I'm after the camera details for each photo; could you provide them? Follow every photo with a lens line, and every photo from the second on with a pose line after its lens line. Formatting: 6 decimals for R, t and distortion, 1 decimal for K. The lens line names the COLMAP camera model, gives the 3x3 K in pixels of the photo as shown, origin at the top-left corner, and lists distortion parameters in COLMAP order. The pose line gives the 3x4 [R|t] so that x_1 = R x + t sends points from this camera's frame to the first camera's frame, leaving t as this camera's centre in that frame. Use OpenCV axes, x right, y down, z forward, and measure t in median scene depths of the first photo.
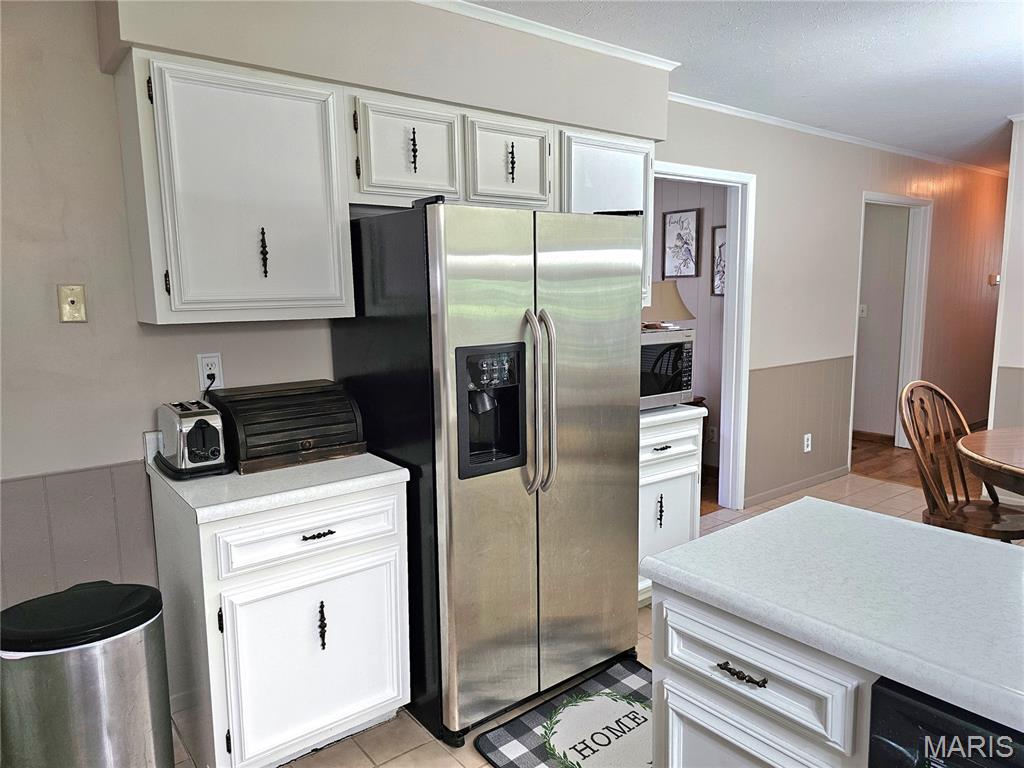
lens RADIAL K [[687.7, 0, 506.6], [0, 687.7, 384.8], [0, 0, 1]] dist [0.073614, -0.078192]
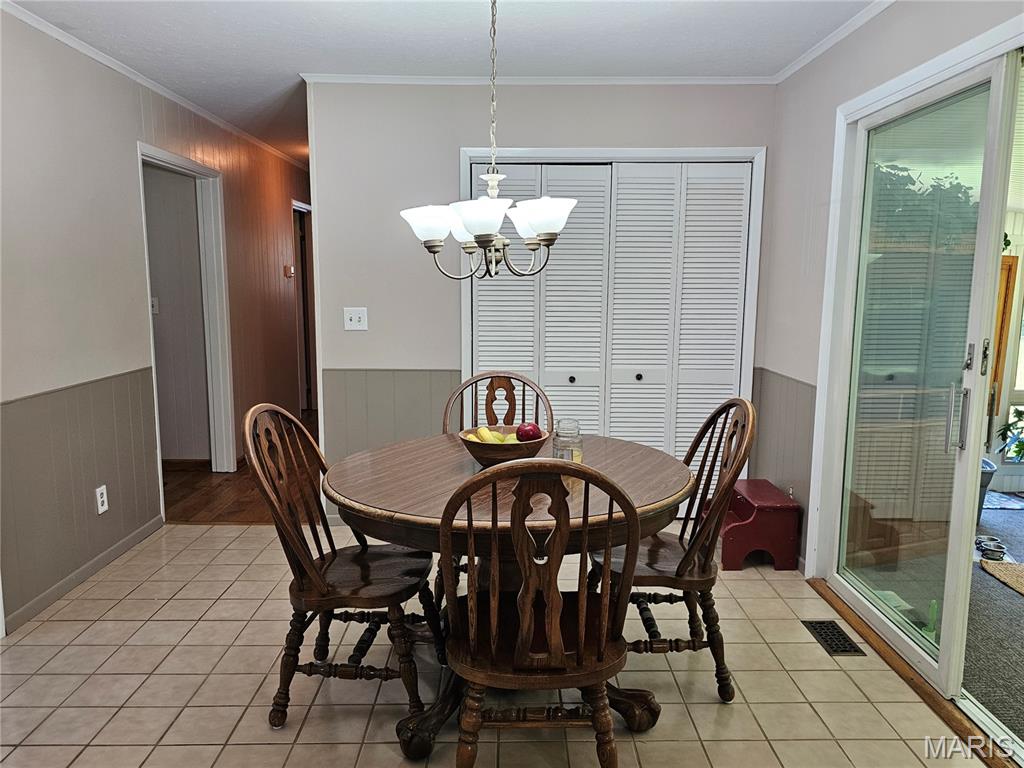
lens RADIAL K [[746.5, 0, 512.8], [0, 746.5, 377.1], [0, 0, 1]] dist [0.083209, -0.066161]
pose [[0.600023, -0.090100, 0.794893, 0.086809], [0.100807, 0.994232, 0.036601, -0.021987], [-0.793606, 0.058170, 0.605645, 0.208981]]
